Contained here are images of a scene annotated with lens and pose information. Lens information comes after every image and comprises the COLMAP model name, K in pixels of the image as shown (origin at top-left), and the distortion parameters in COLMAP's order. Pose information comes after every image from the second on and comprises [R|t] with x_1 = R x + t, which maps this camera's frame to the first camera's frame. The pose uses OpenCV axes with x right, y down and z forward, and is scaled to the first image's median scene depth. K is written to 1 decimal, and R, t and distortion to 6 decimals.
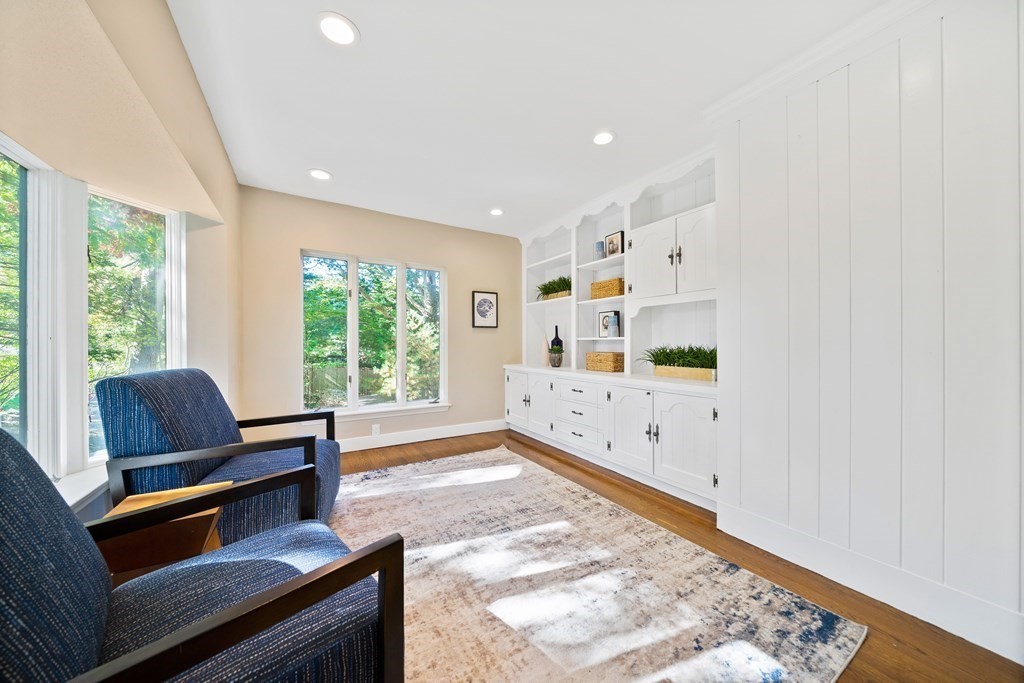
lens RADIAL K [[353.2, 0, 515.0], [0, 353.2, 341.0], [0, 0, 1]] dist [-0.006056, 0.000133]
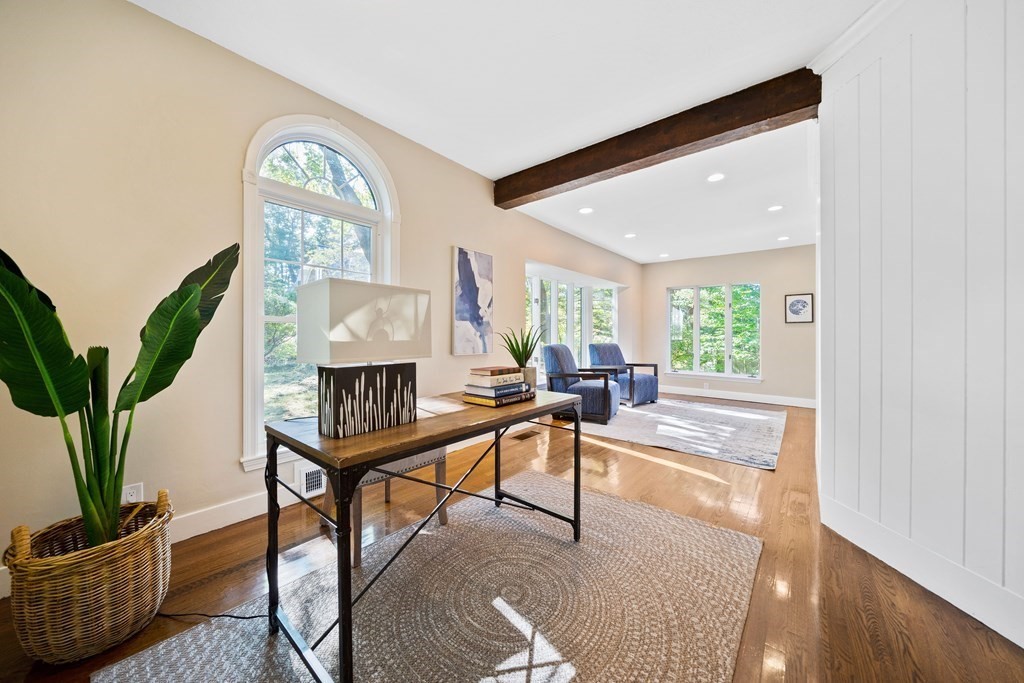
lens RADIAL K [[353.2, 0, 514.5], [0, 353.2, 337.2], [0, 0, 1]] dist [-0.006056, 0.000133]
pose [[0.325126, 0.004696, -0.945659, 0.796238], [-0.000475, 0.999988, 0.004803, 0.007153], [0.945671, -0.001113, 0.325124, -0.370236]]
